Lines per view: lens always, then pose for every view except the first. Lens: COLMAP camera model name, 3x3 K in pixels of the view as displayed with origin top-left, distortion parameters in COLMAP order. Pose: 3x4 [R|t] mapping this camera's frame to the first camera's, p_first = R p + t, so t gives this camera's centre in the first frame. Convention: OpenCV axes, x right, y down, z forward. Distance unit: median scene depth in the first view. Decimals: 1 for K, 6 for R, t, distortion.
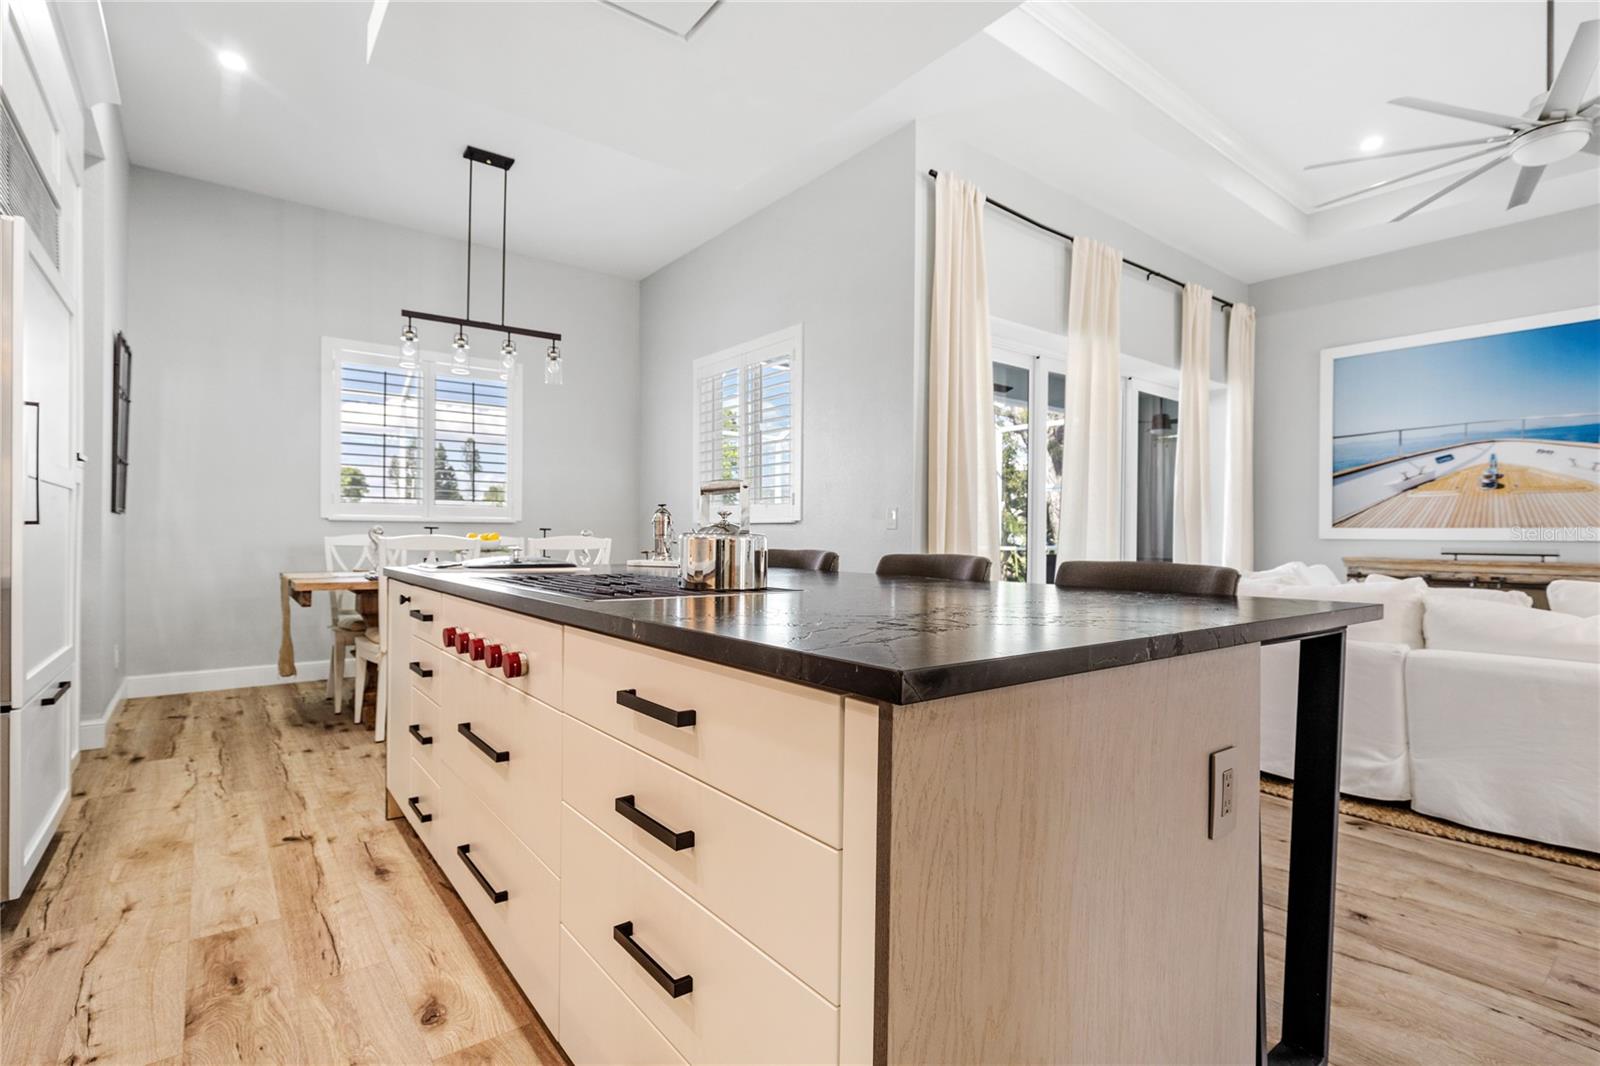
lens RADIAL K [[759.5, 0, 797.7], [0, 759.5, 528.1], [0, 0, 1]] dist [-0.007401, 0.000076]
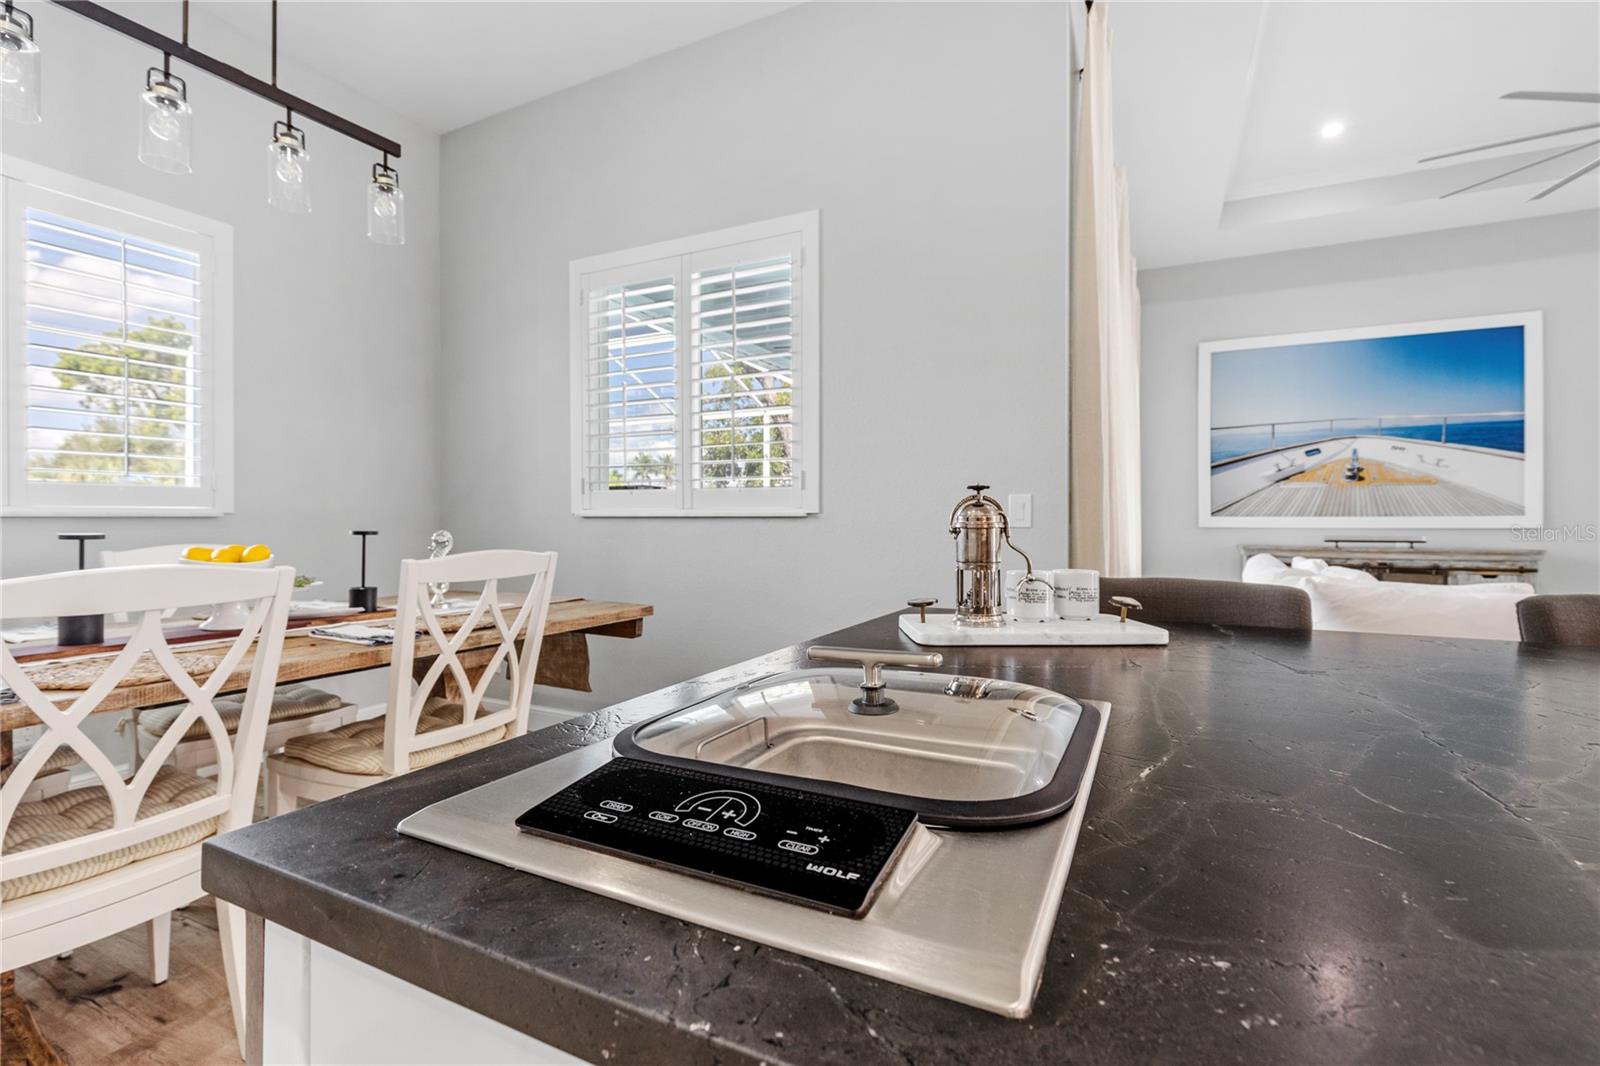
lens RADIAL K [[725.8, 0, 807.6], [0, 725.8, 512.0], [0, 0, 1]] dist [0.007661, -0.000375]
pose [[0.897814, -0.002619, 0.440366, -0.248464], [0.002558, 0.999996, 0.000732, -0.009573], [-0.440367, 0.000469, 0.897818, 0.391413]]
